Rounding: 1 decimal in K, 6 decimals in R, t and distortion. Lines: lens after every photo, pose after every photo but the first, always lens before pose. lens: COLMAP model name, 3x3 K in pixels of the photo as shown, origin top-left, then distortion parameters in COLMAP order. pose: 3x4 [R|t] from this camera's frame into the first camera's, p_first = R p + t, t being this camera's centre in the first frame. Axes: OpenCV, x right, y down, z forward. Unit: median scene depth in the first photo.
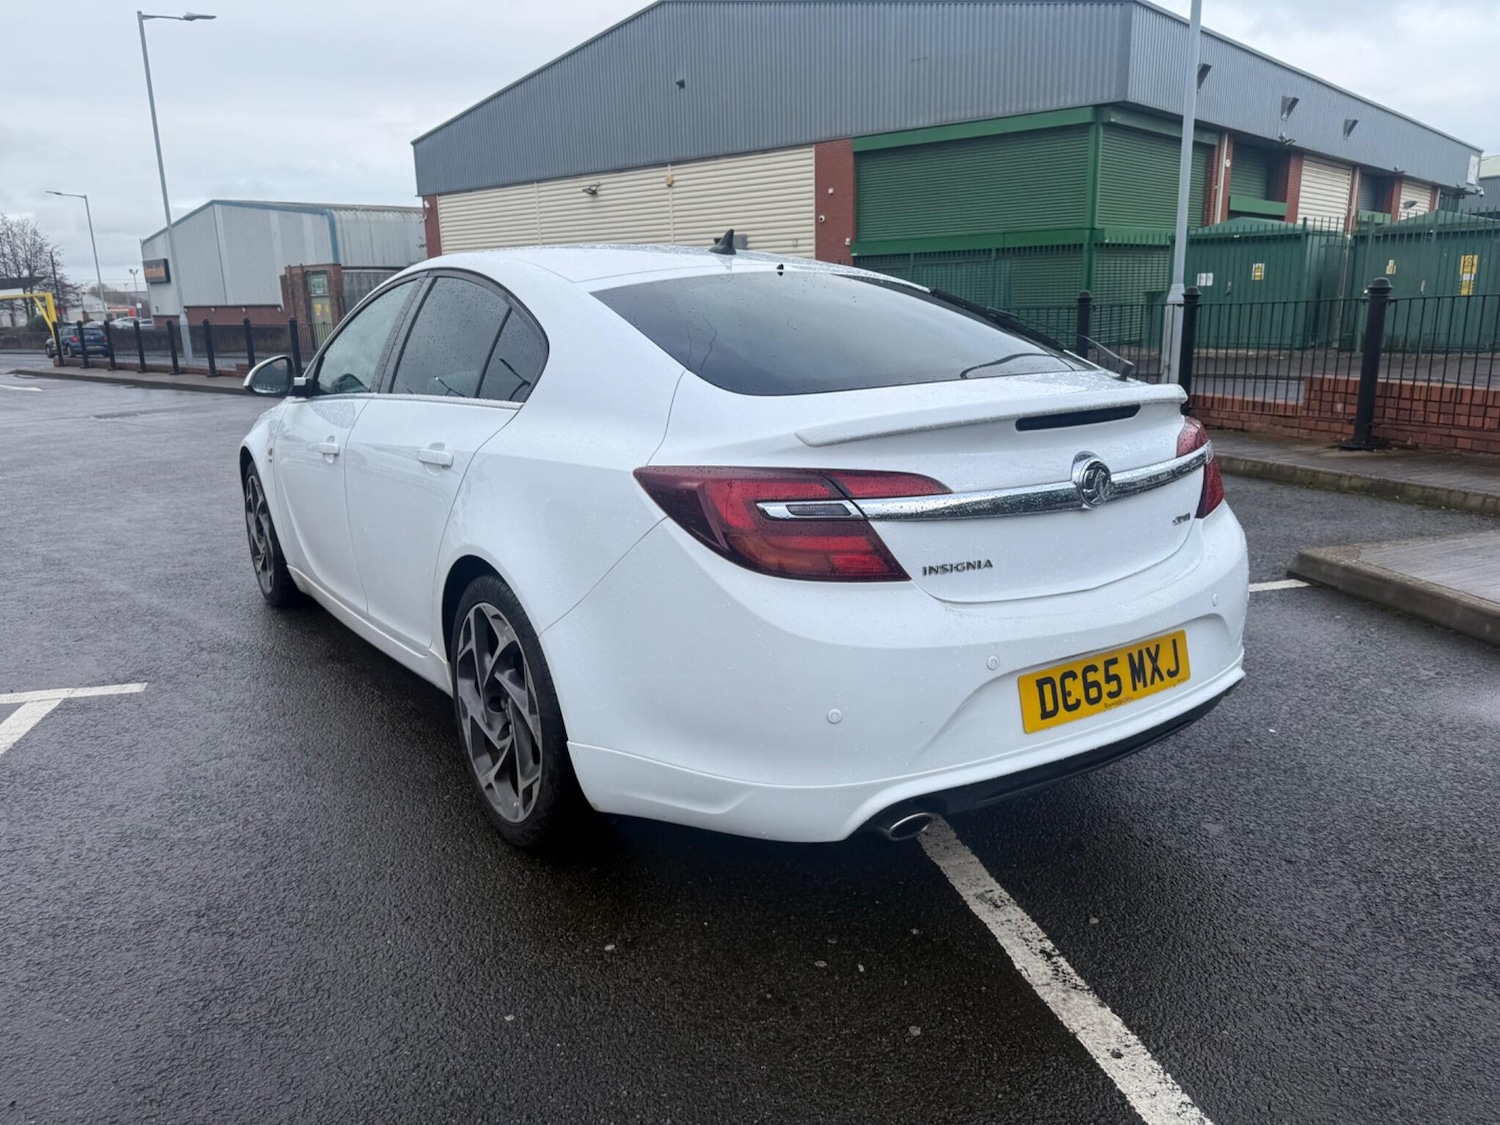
lens RADIAL K [[1056.1, 0, 759.9], [0, 1056.1, 560.3], [0, 0, 1]] dist [0.055819, -0.071112]
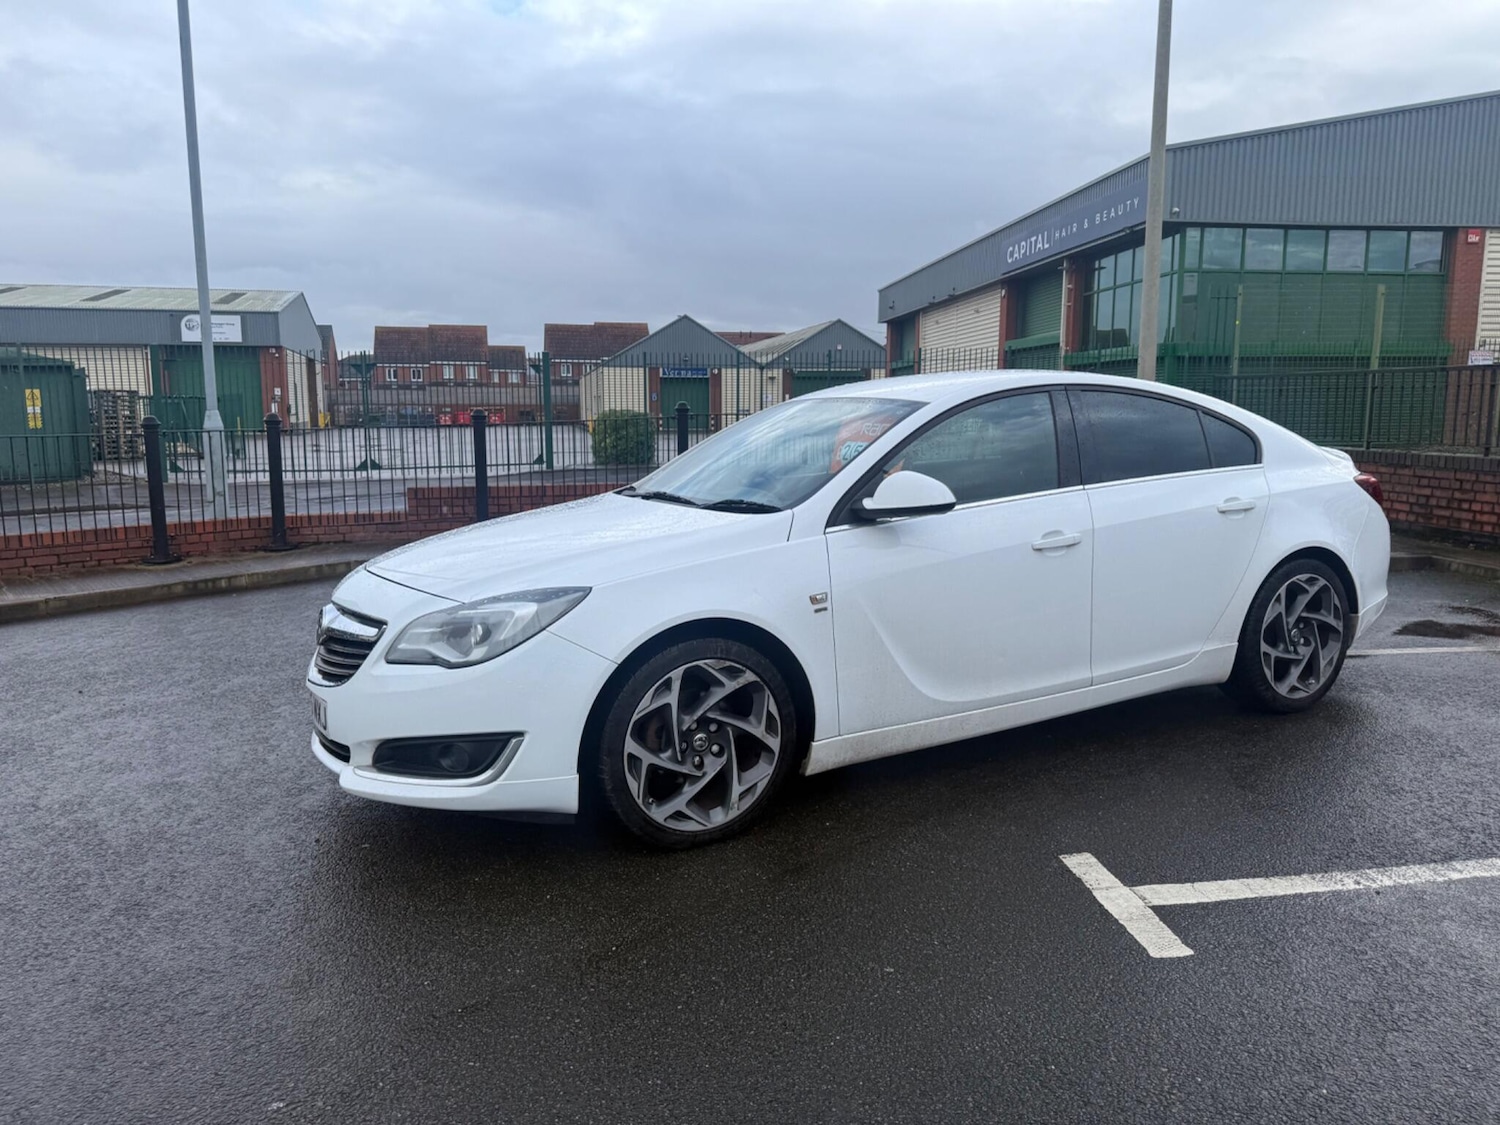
lens RADIAL K [[1051.3, 0, 760.3], [0, 1051.3, 562.8], [0, 0, 1]] dist [0.083221, -0.124808]
pose [[0.126171, -0.126337, 0.983931, -0.569651], [0.244670, 0.965179, 0.092555, -0.097665], [-0.961362, 0.229061, 0.152688, 0.428787]]
